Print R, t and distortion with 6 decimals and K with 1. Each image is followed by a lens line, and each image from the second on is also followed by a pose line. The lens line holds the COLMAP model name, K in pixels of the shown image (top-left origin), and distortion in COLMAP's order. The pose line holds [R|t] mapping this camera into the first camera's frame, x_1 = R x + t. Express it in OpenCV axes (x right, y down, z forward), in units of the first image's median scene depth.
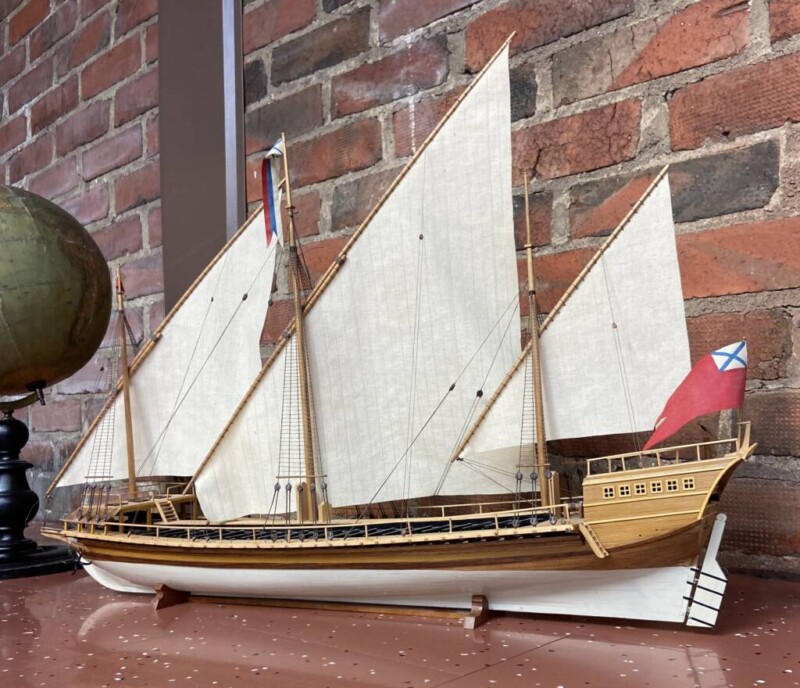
lens RADIAL K [[826.9, 0, 395.5], [0, 826.9, 352.3], [0, 0, 1]] dist [0.018169, 0.000000]
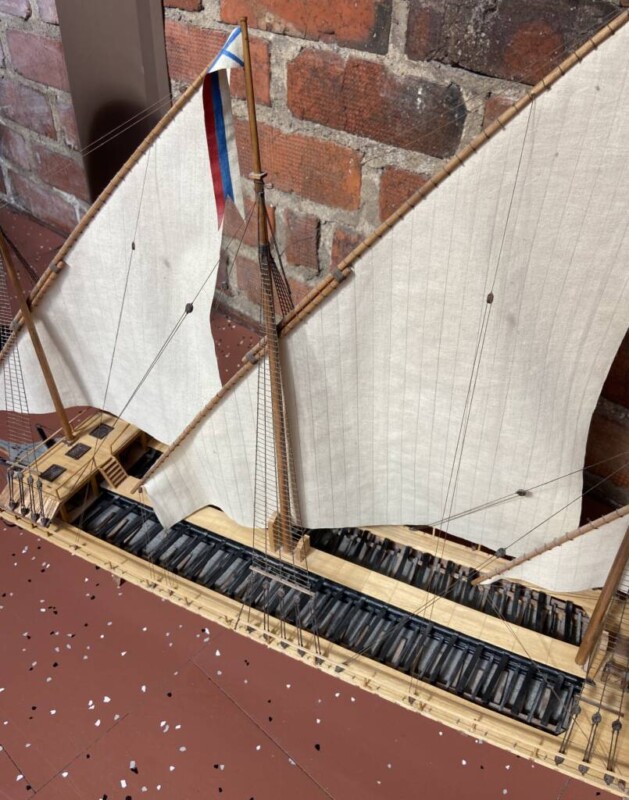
lens RADIAL K [[649.7, 0, 313.3], [0, 649.7, 399.5], [0, 0, 1]] dist [0.026400, -0.074453]
pose [[0.998204, 0.032611, 0.050249, -0.097085], [-0.058022, 0.734930, 0.675656, -0.329699], [-0.014896, -0.677358, 0.735502, 0.519534]]
